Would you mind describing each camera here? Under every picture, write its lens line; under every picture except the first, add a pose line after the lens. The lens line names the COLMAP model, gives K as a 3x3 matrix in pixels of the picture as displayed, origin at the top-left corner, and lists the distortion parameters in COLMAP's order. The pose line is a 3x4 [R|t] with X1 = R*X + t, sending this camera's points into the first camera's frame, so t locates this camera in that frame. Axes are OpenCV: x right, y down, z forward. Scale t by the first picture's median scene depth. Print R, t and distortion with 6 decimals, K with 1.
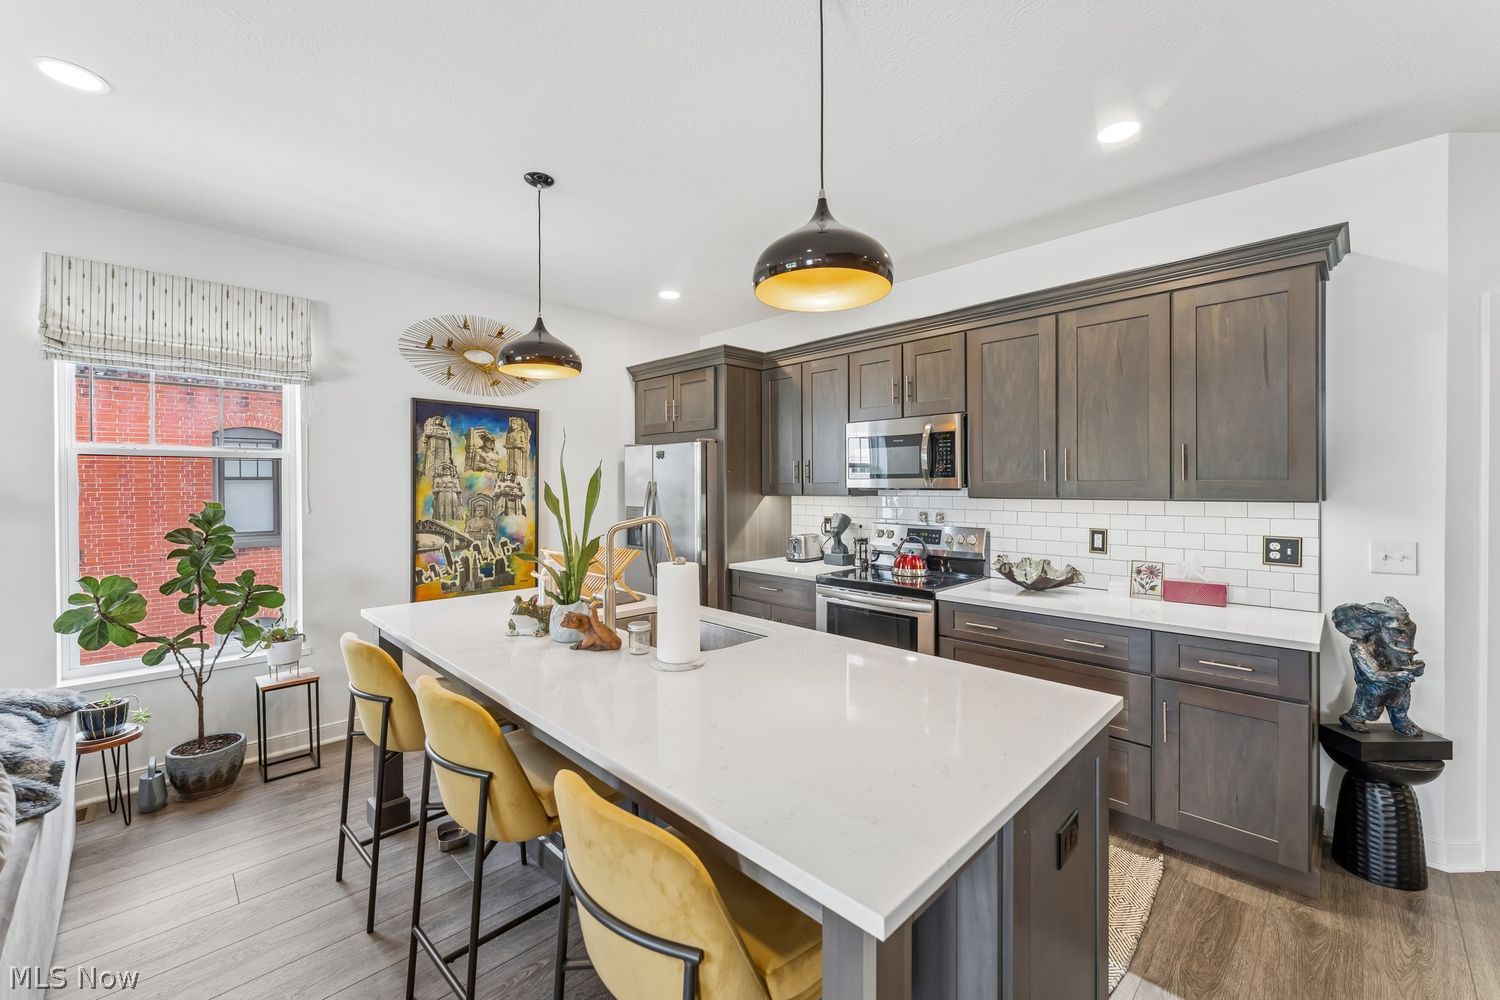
lens RADIAL K [[602.9, 0, 753.4], [0, 602.9, 487.9], [0, 0, 1]] dist [0.000125, -0.001435]
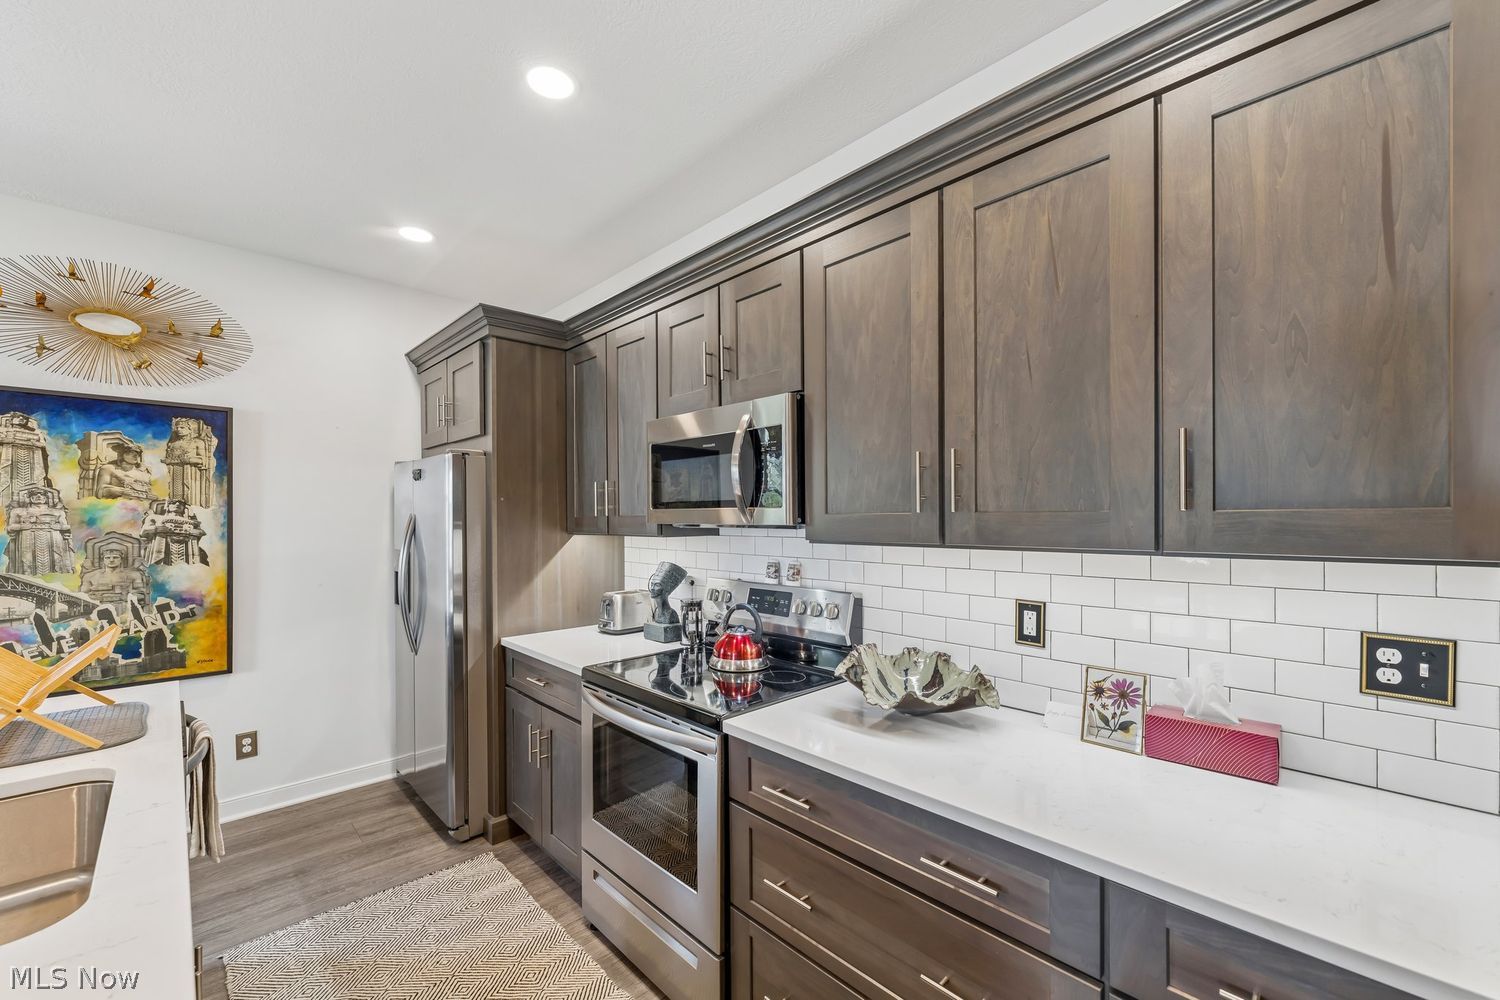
lens RADIAL K [[602.9, 0, 756.8], [0, 602.9, 520.6], [0, 0, 1]] dist [0.000125, -0.001435]
pose [[0.999857, -0.000038, -0.016931, 0.291938], [0.000035, 1.000000, -0.000216, -0.003611], [0.016931, 0.000215, 0.999857, 0.395580]]
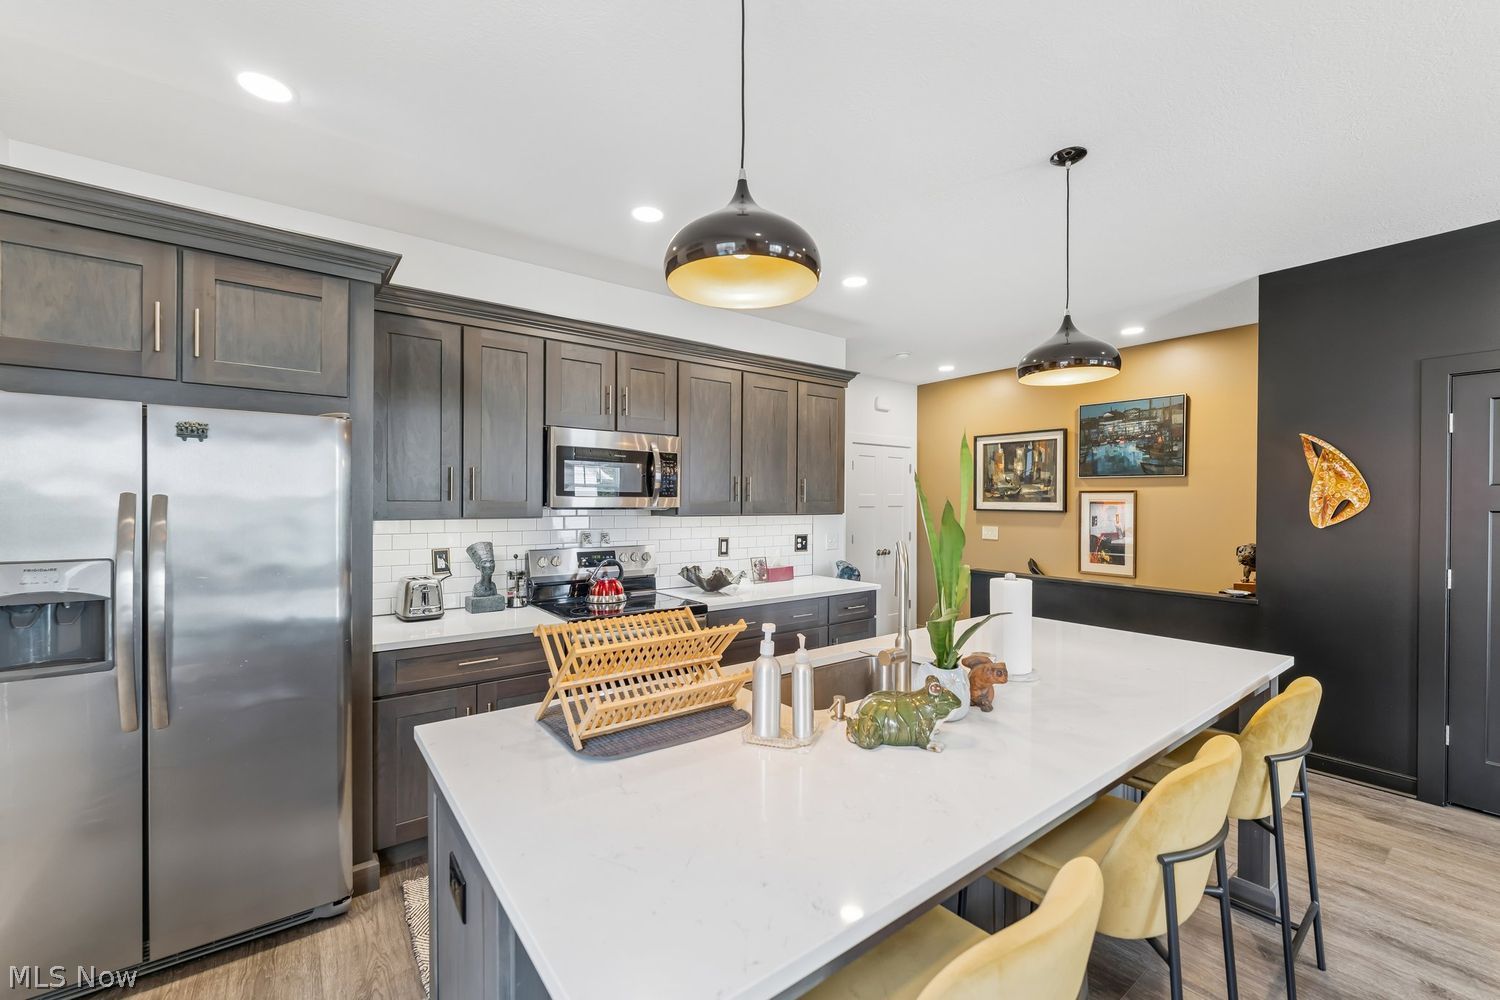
lens RADIAL K [[602.9, 0, 749.5], [0, 602.9, 506.3], [0, 0, 1]] dist [0.000125, -0.001435]
pose [[0.134698, -0.001724, 0.990885, -0.631757], [0.001304, 0.999998, 0.001563, -0.002690], [-0.990886, 0.001082, 0.134700, 0.666214]]
